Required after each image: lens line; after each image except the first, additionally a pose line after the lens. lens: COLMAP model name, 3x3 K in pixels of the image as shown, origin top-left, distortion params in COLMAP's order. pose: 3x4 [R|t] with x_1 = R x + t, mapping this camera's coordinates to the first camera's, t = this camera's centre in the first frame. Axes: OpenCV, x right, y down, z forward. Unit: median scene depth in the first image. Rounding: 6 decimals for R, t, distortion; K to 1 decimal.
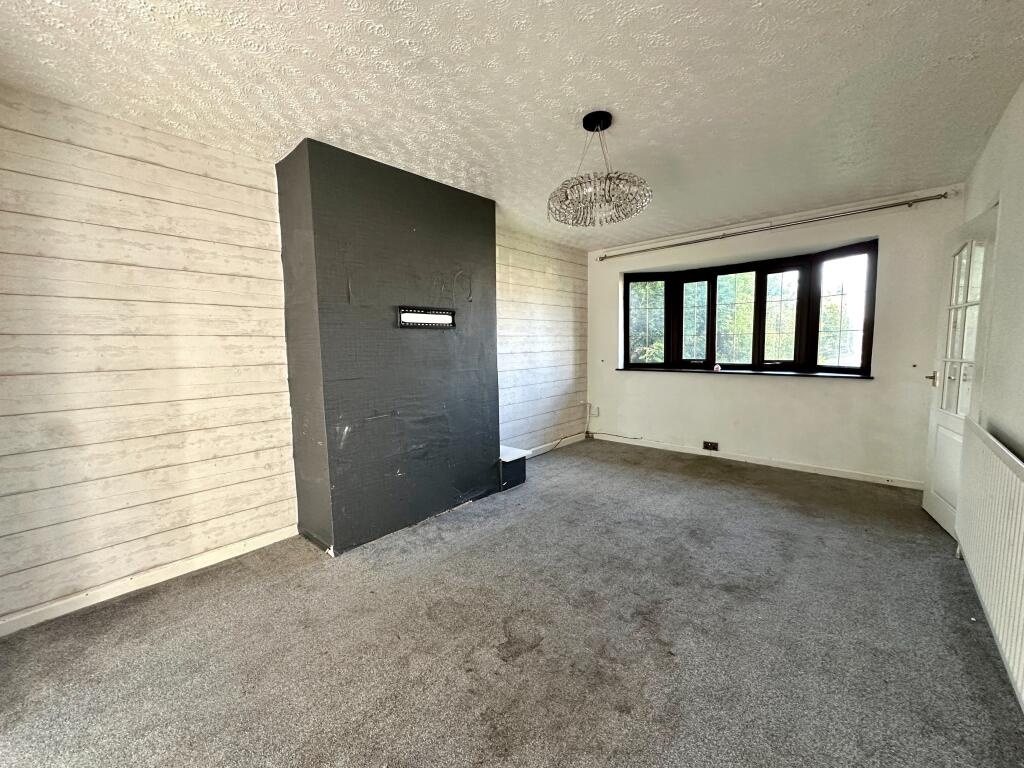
lens RADIAL K [[410.7, 0, 520.0], [0, 410.7, 378.6], [0, 0, 1]] dist [-0.000767, -0.000506]
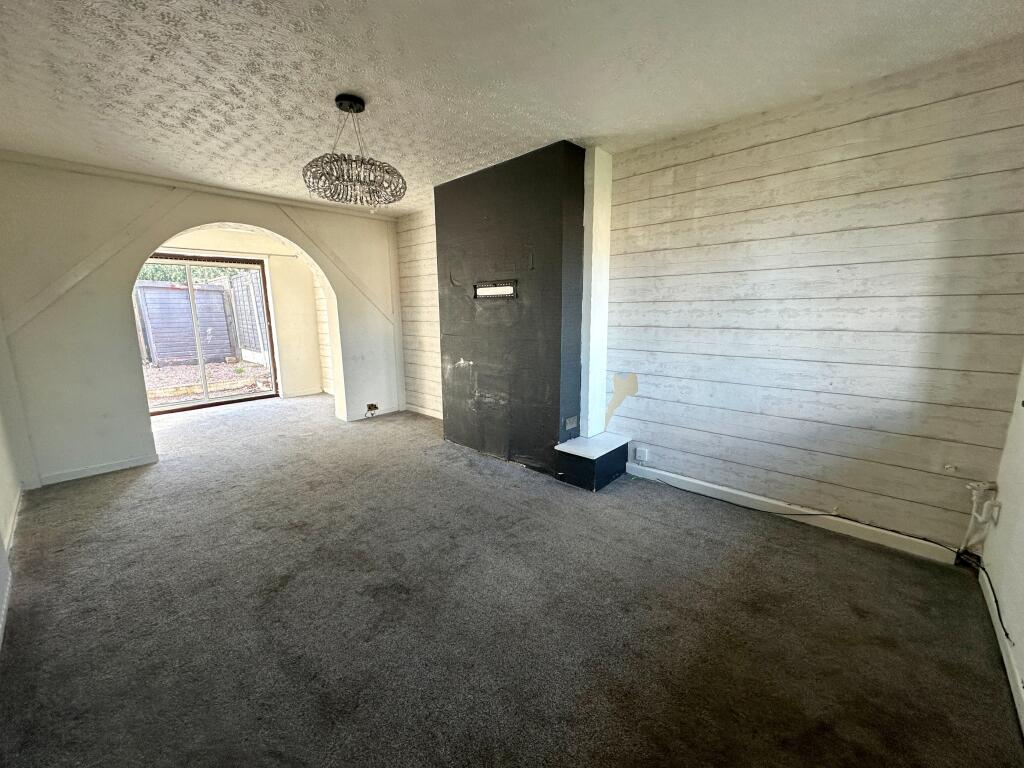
lens RADIAL K [[410.7, 0, 518.4], [0, 410.7, 390.1], [0, 0, 1]] dist [-0.000767, -0.000506]
pose [[-0.028375, 0.201362, -0.979106, 0.771674], [-0.081059, 0.975811, 0.203033, -0.089624], [0.996305, 0.085126, -0.011367, 0.873632]]
